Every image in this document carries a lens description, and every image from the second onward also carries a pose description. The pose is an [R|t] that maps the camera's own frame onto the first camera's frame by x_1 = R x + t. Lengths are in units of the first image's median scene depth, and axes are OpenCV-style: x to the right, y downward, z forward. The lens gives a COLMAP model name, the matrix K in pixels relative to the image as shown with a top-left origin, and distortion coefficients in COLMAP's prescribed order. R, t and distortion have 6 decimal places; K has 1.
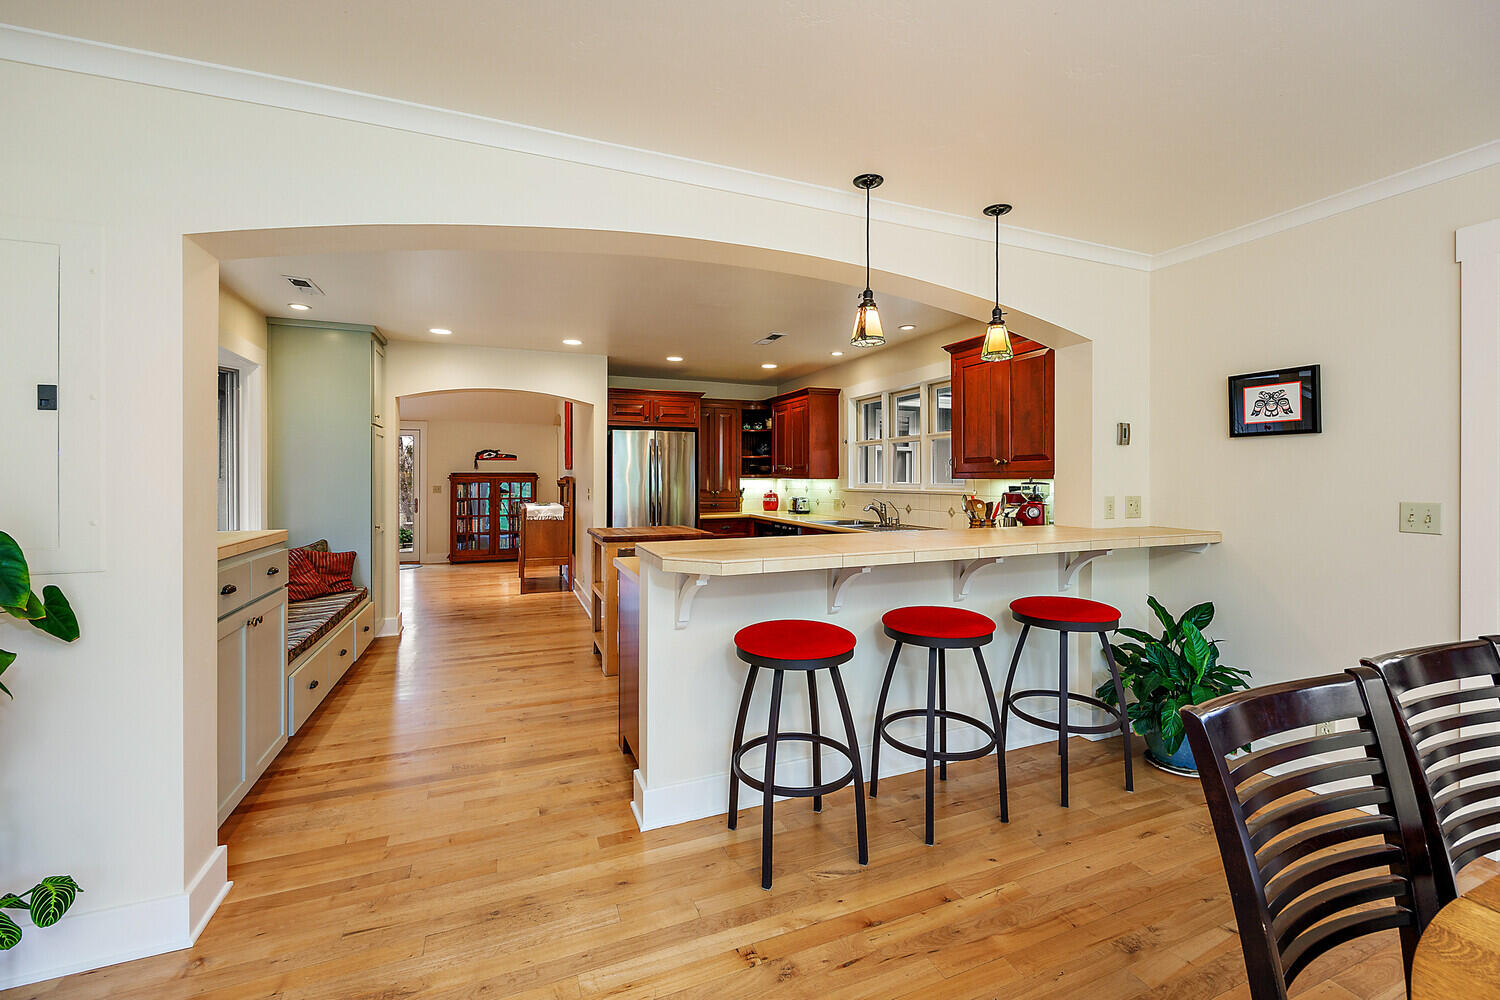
lens RADIAL K [[621.6, 0, 753.1], [0, 621.6, 477.6], [0, 0, 1]] dist [0.000604, 0.000160]
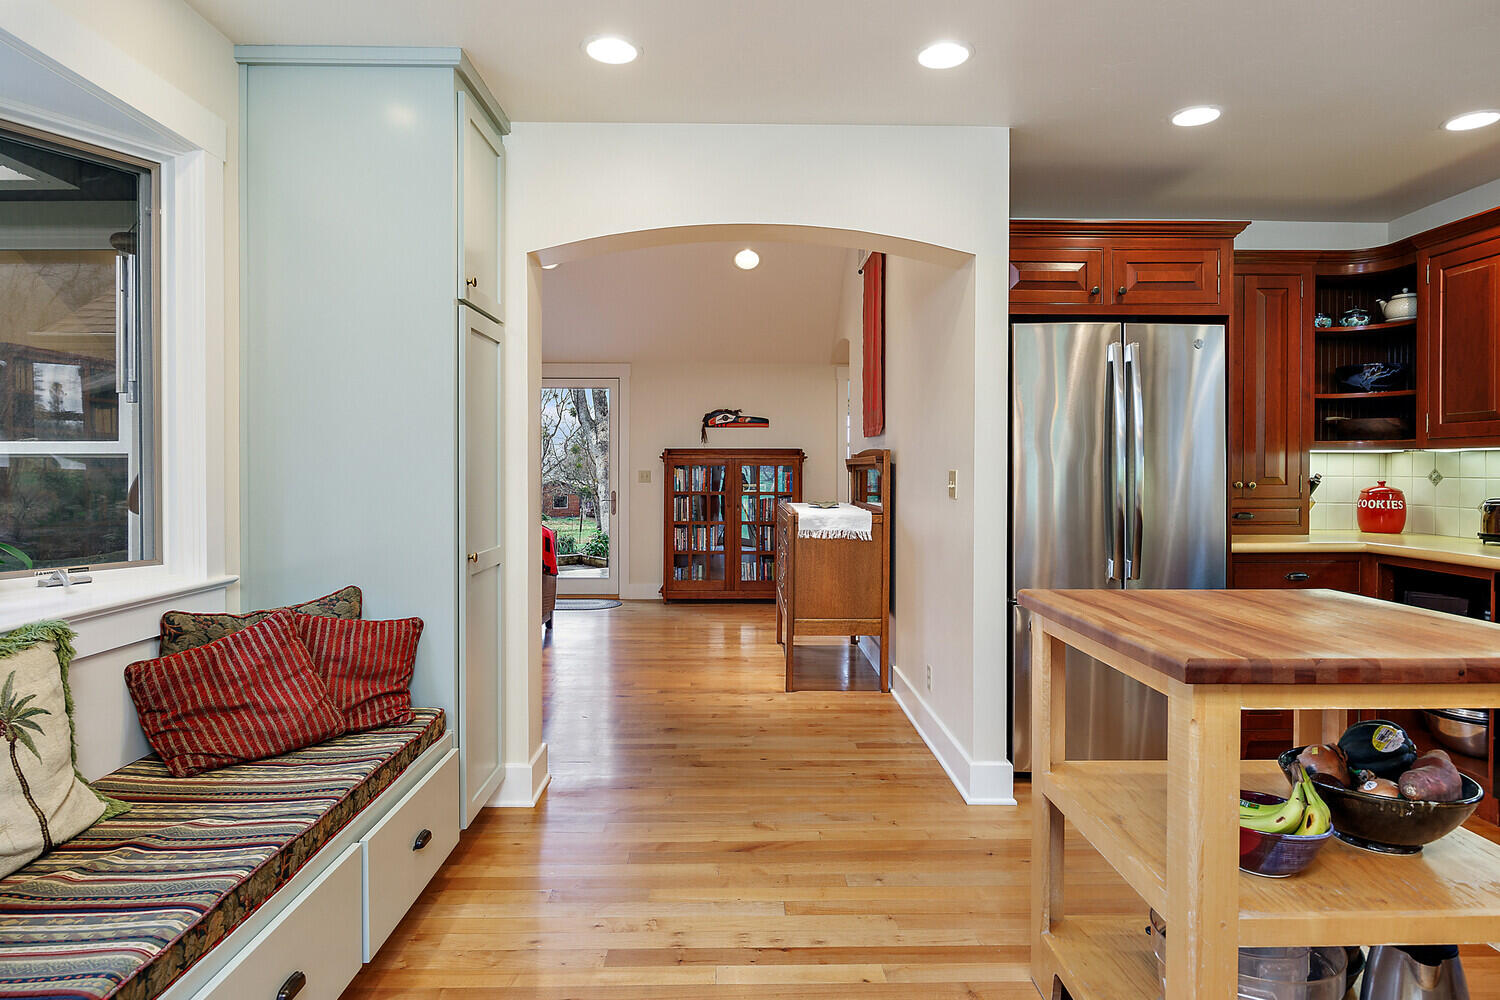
lens RADIAL K [[855.8, 0, 753.1], [0, 855.8, 474.8], [0, 0, 1]] dist [-0.000044, 0.000282]
pose [[0.933858, 0.005550, -0.357602, -0.154808], [-0.002856, 0.999963, 0.008061, 0.013492], [0.357633, -0.006507, 0.933839, 0.358041]]
